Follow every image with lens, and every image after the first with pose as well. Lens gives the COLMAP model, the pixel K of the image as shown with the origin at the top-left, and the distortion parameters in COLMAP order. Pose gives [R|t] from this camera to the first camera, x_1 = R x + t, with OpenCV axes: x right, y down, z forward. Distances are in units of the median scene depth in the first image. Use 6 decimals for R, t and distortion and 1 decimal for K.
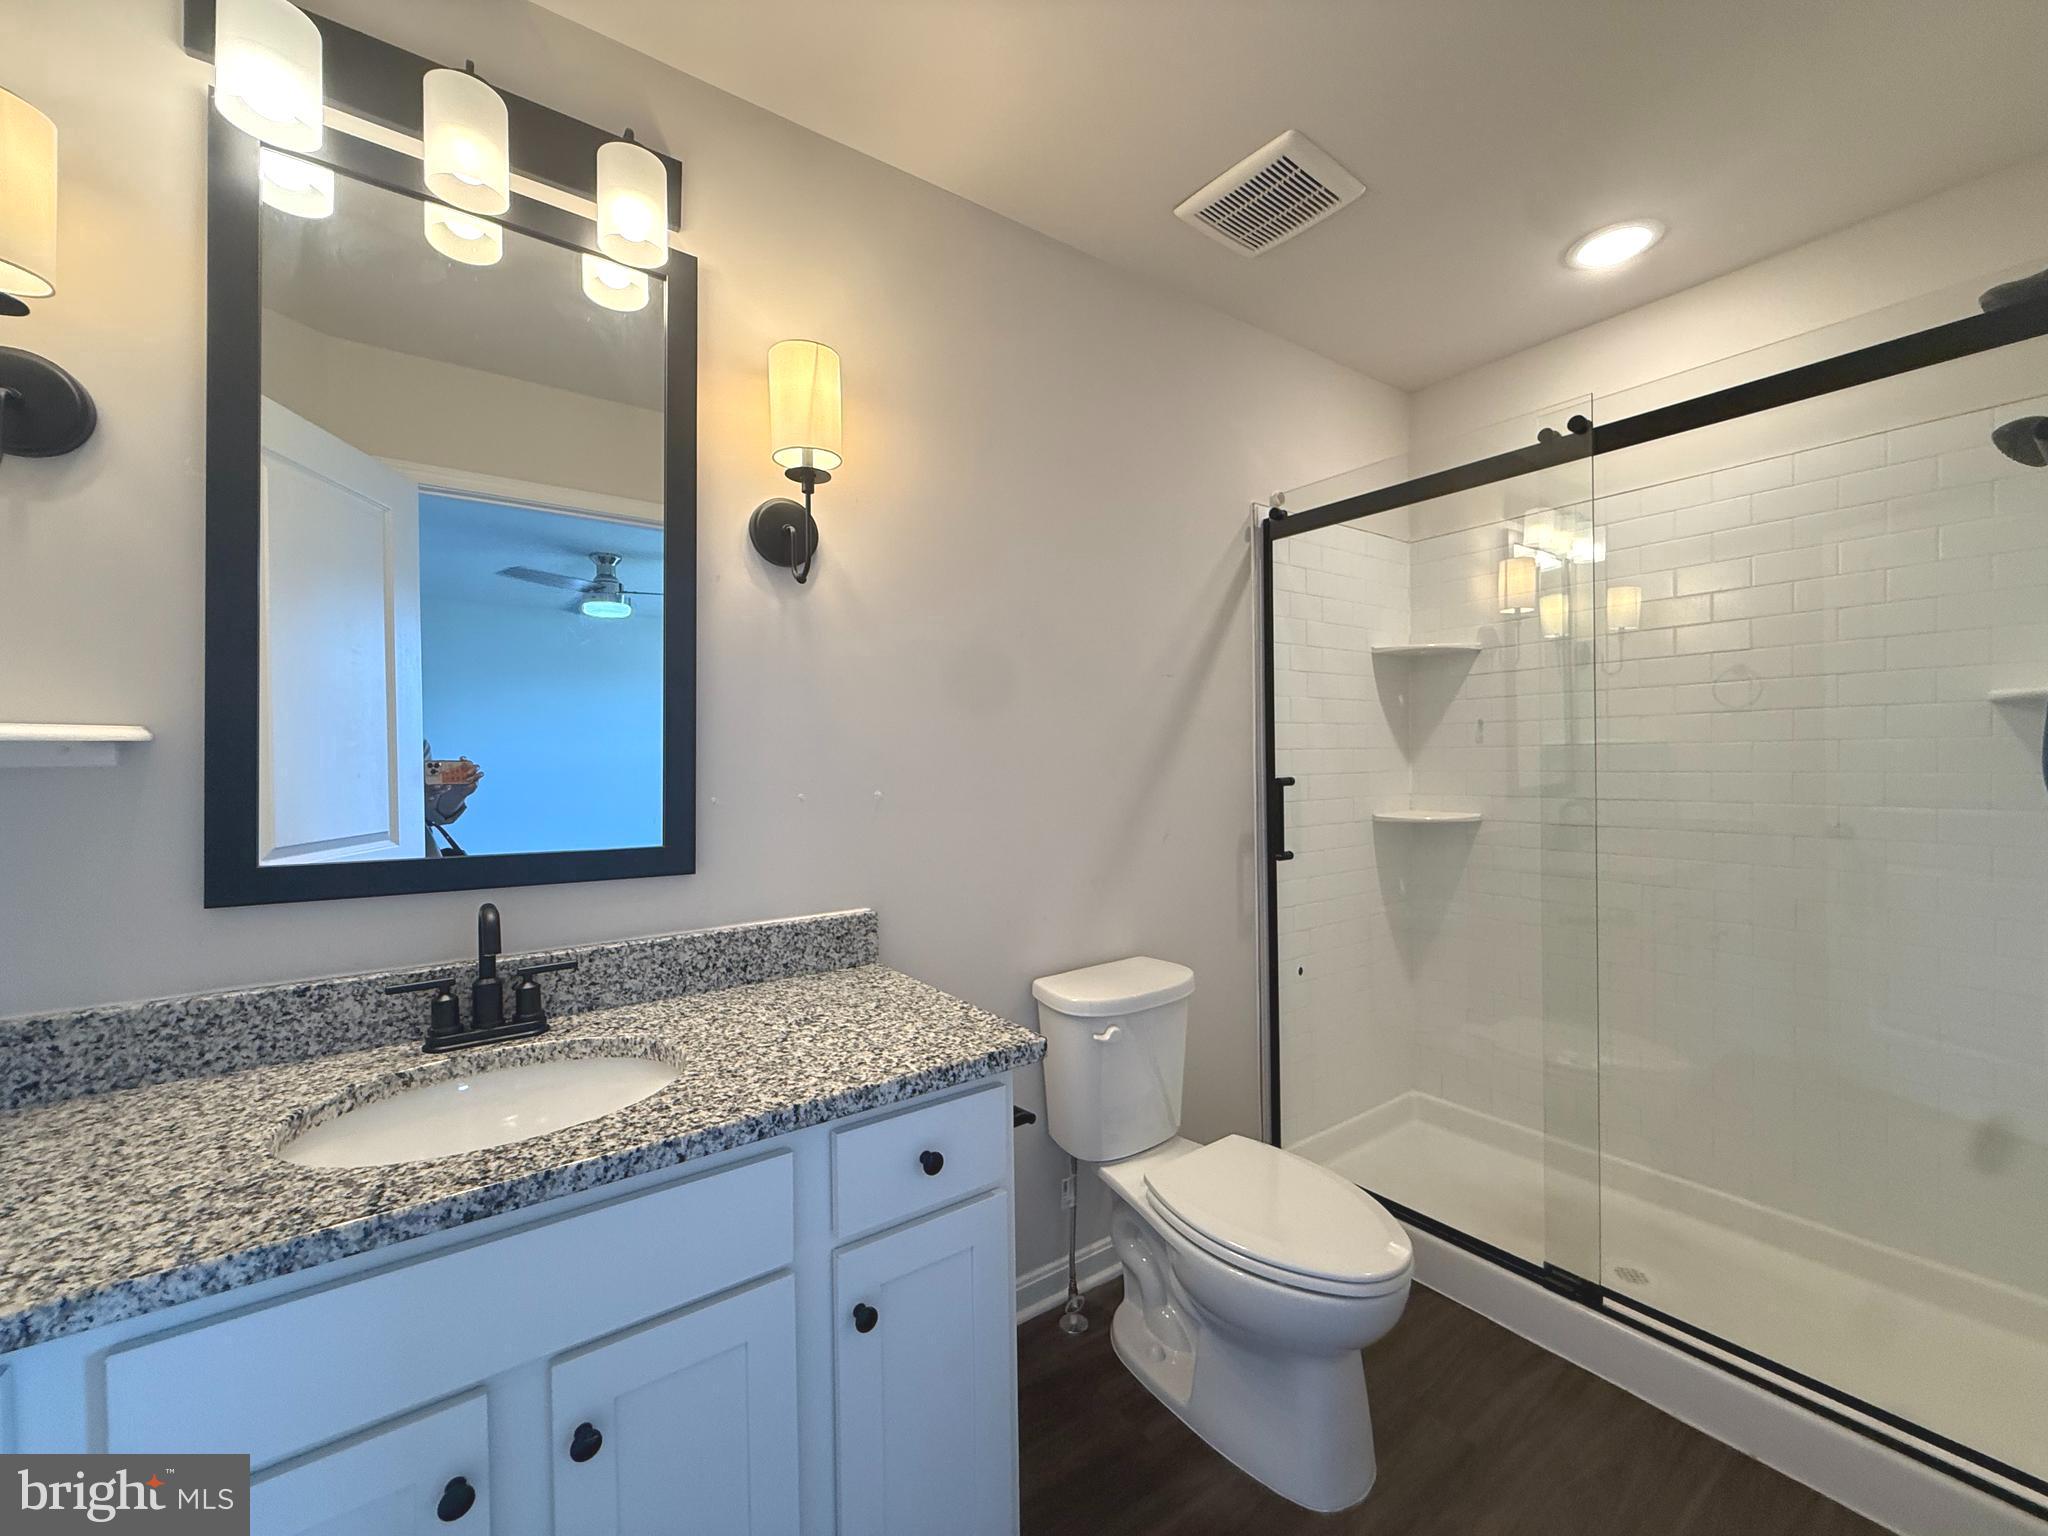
lens RADIAL K [[814.8, 0, 1019.8], [0, 814.8, 766.7], [0, 0, 1]] dist [-0.001187, -0.000087]
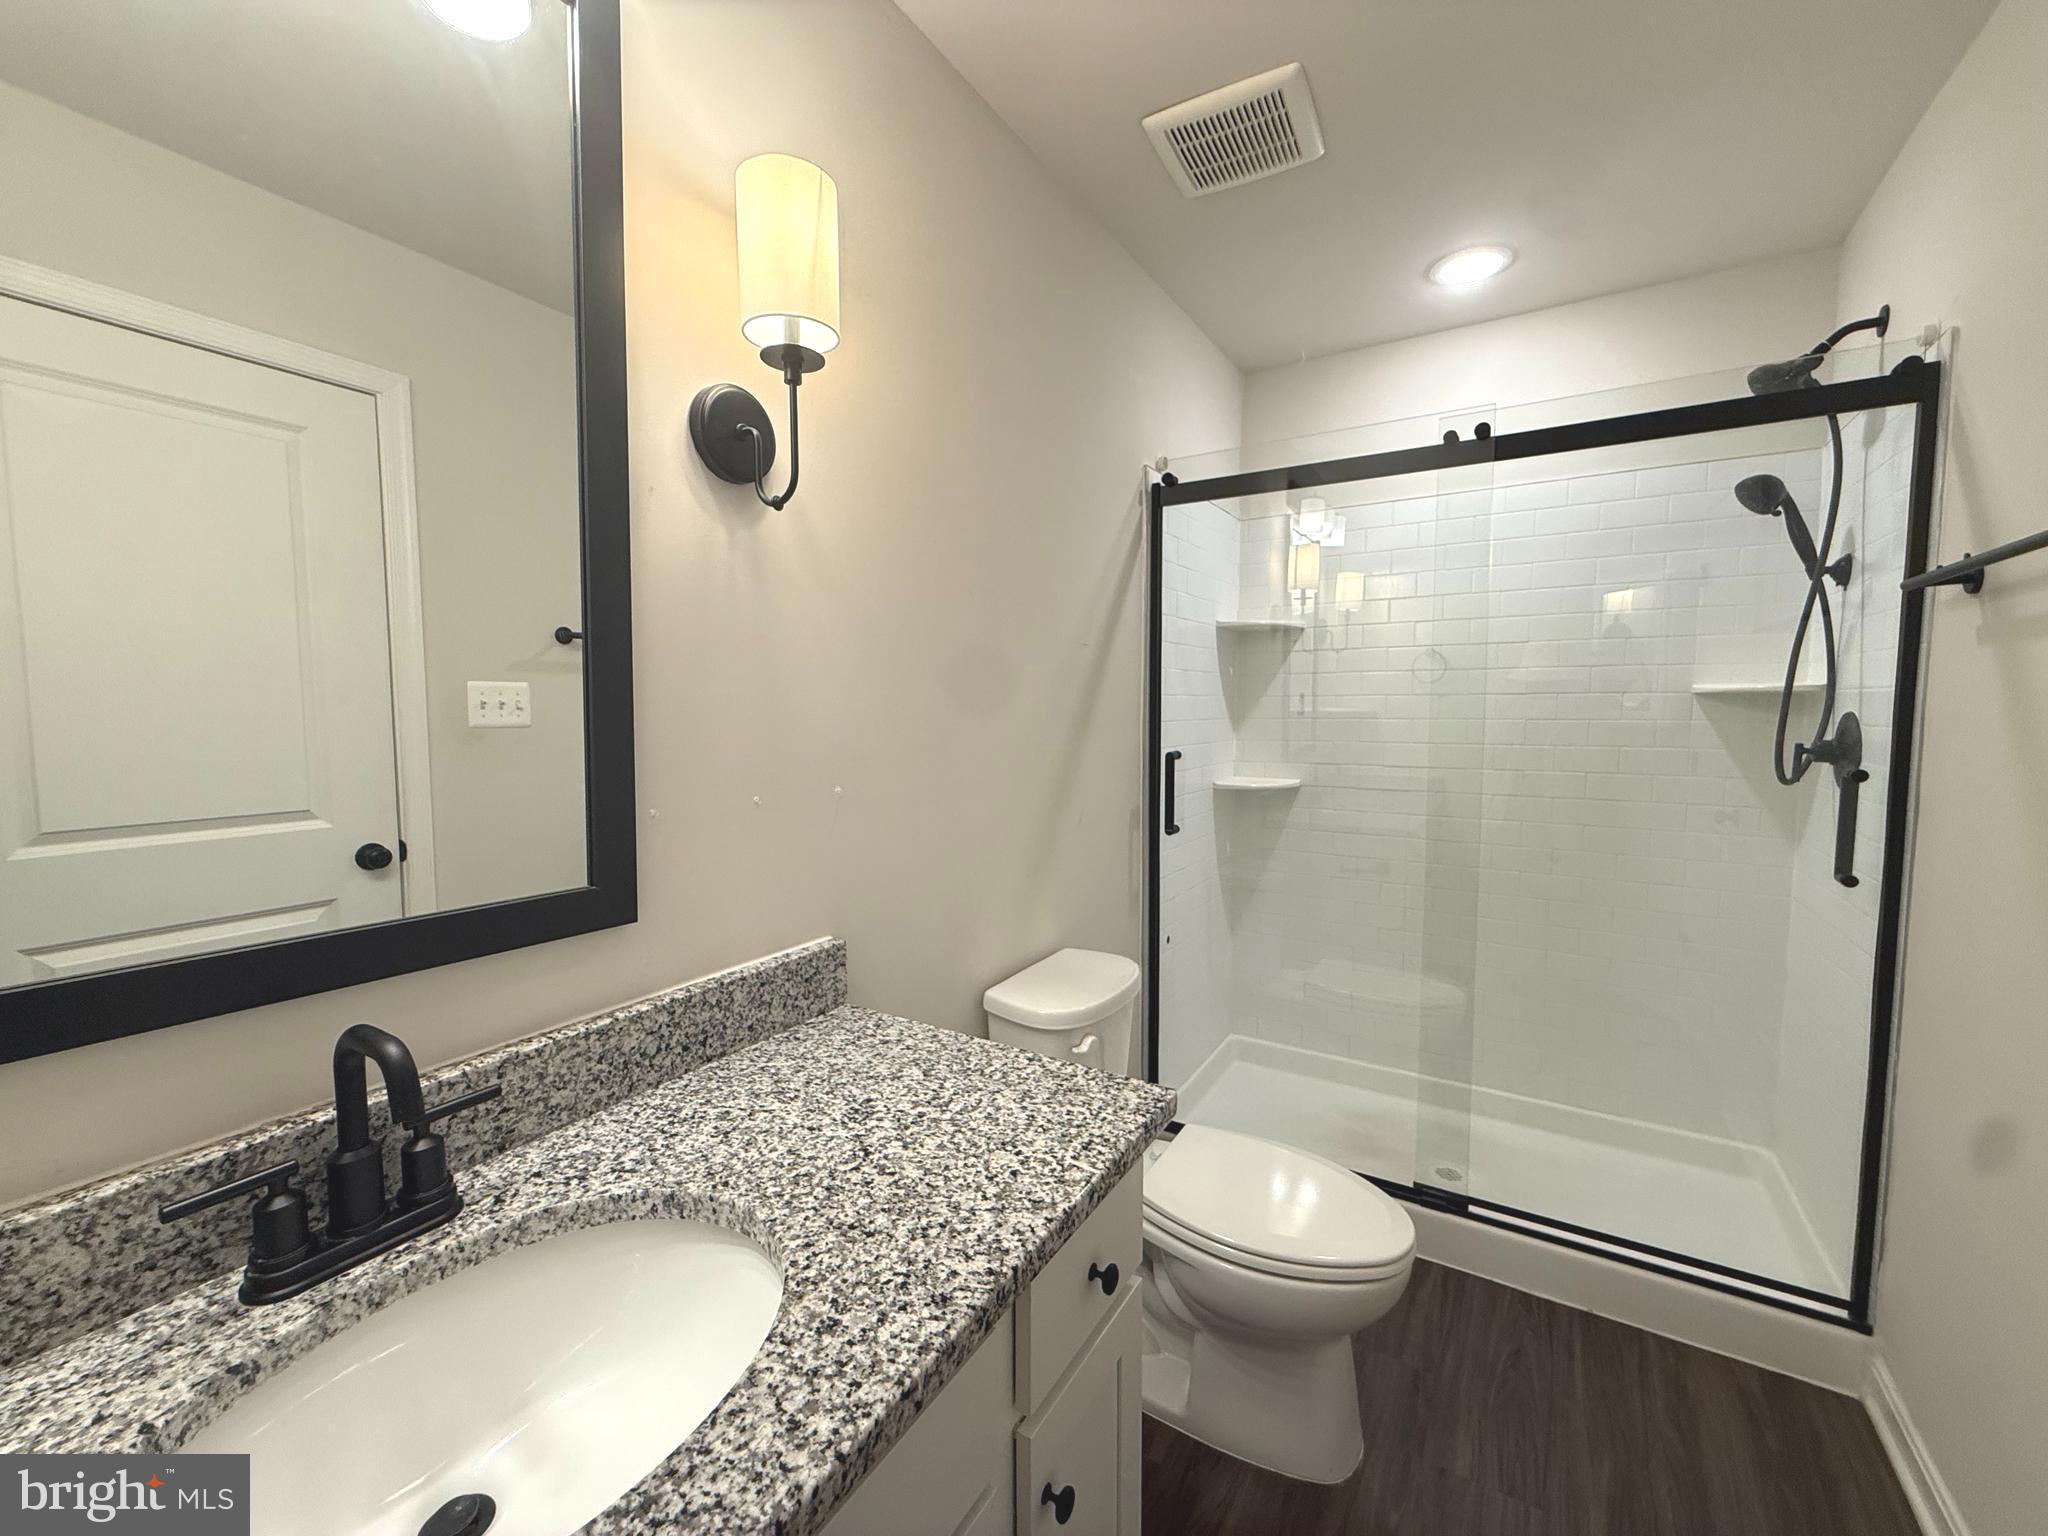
lens RADIAL K [[814.8, 0, 1019.8], [0, 814.8, 766.7], [0, 0, 1]] dist [-0.001187, -0.000087]
pose [[0.925924, -0.017048, 0.377325, -0.356220], [-0.006674, 0.998086, 0.061473, -0.045169], [-0.377651, -0.059438, 0.924038, 0.243655]]
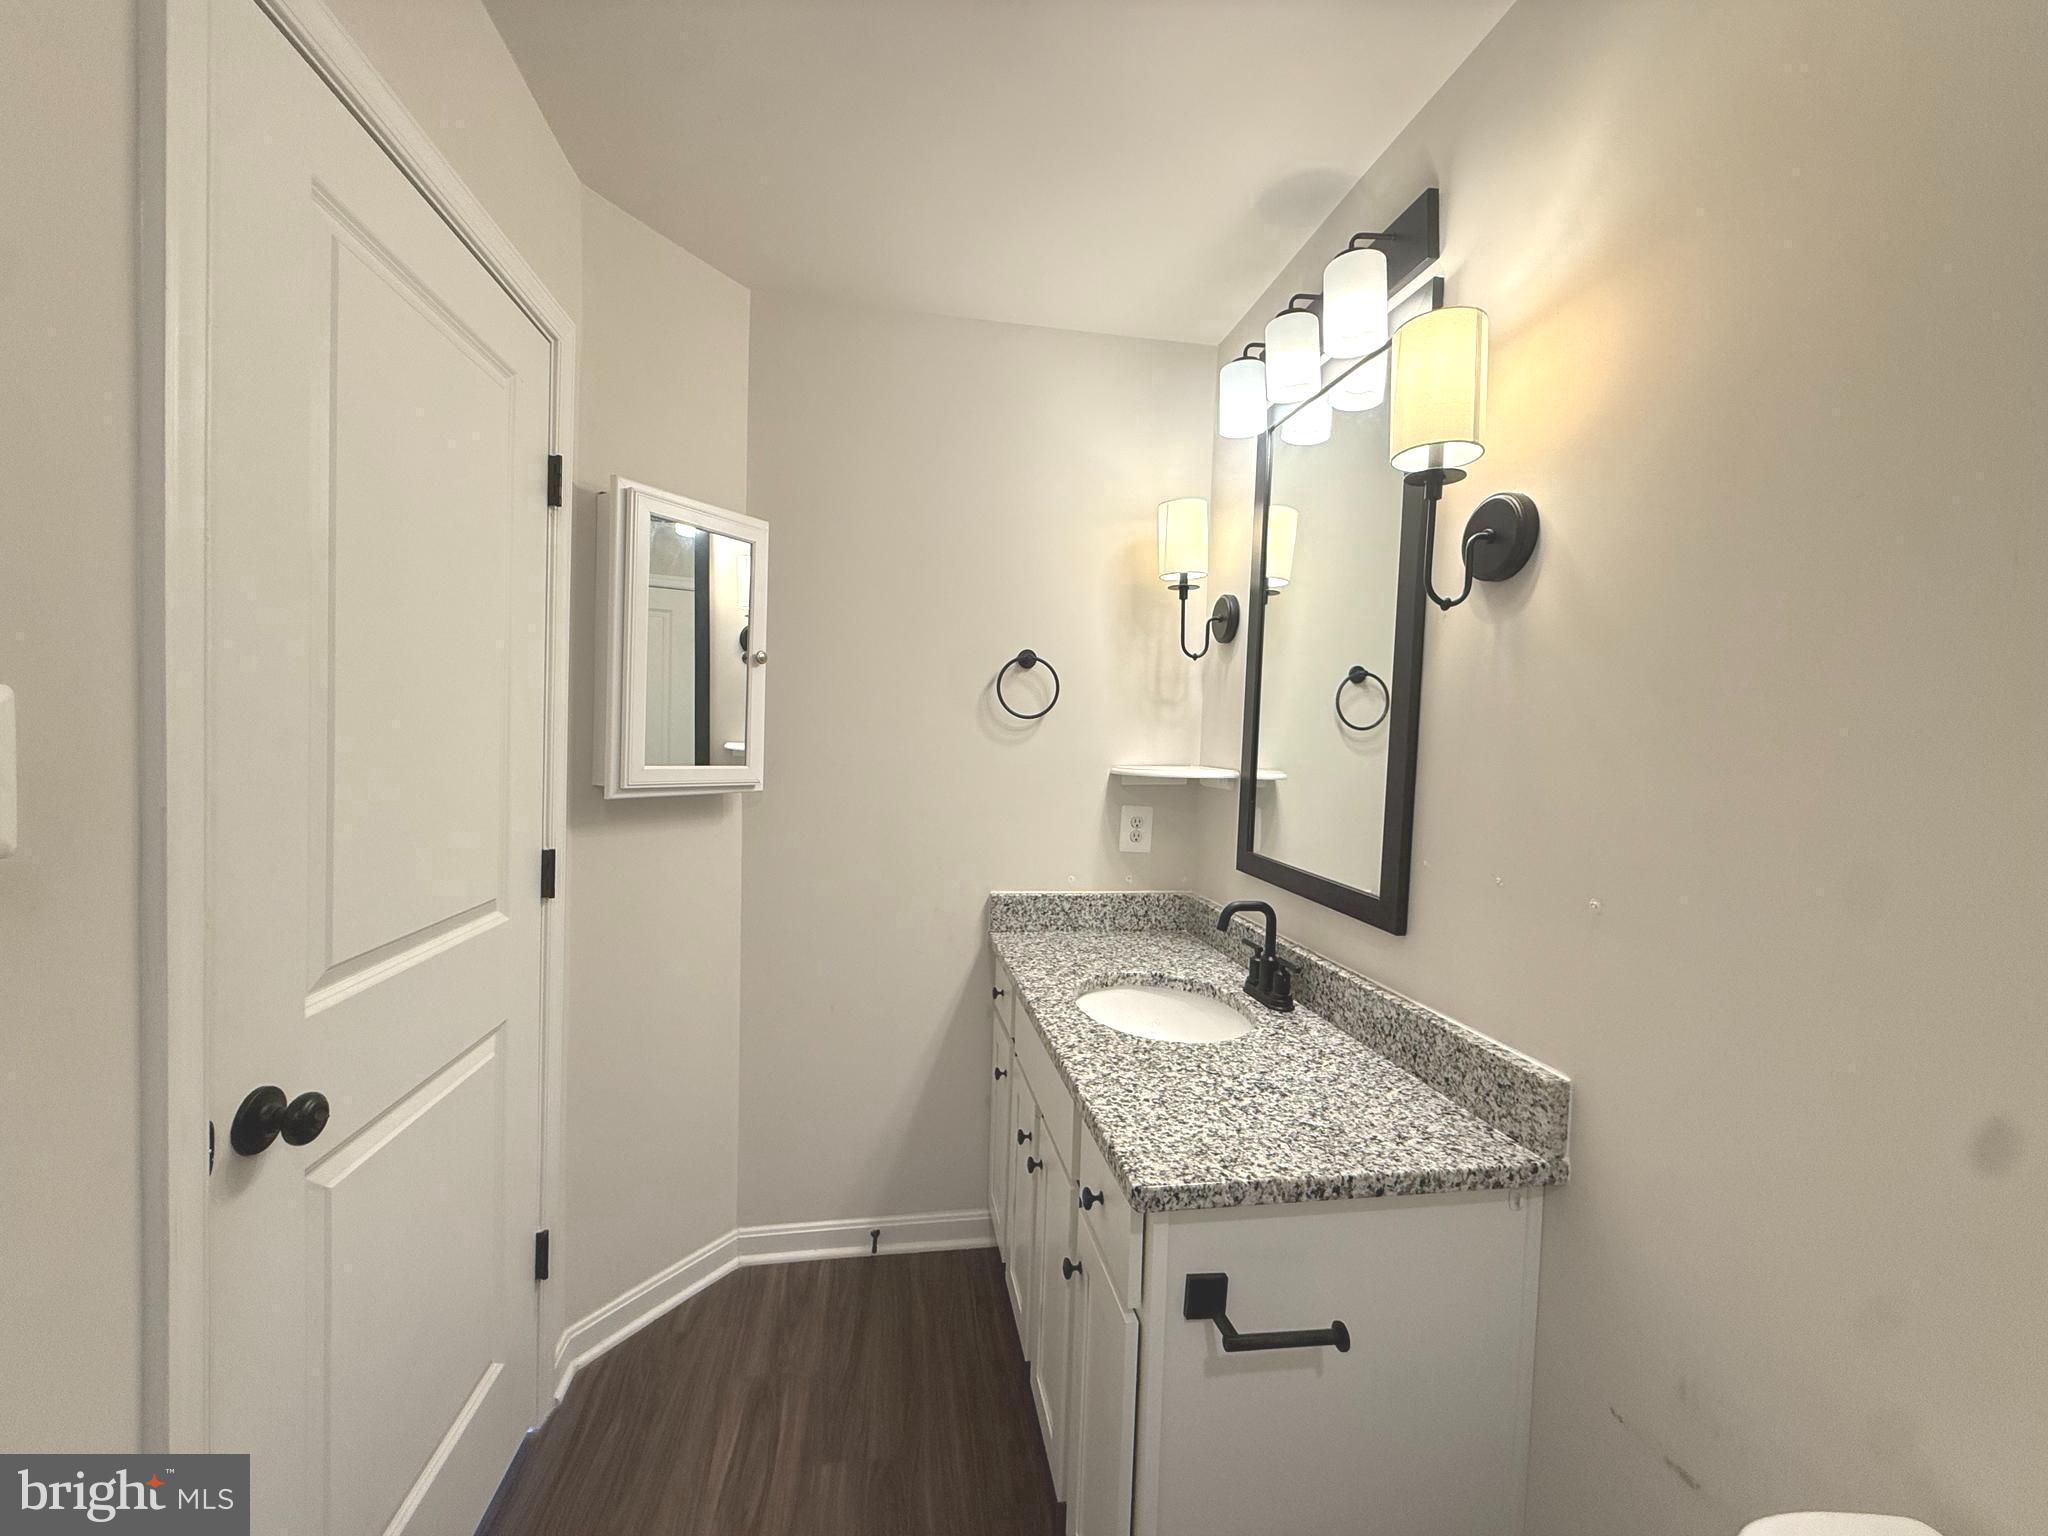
lens RADIAL K [[814.8, 0, 1019.8], [0, 814.8, 766.7], [0, 0, 1]] dist [-0.001187, -0.000087]
pose [[-0.436305, 0.027677, -0.899373, 0.658061], [-0.035176, 0.998238, 0.047784, -0.098362], [0.899111, 0.052485, -0.434563, 1.008530]]
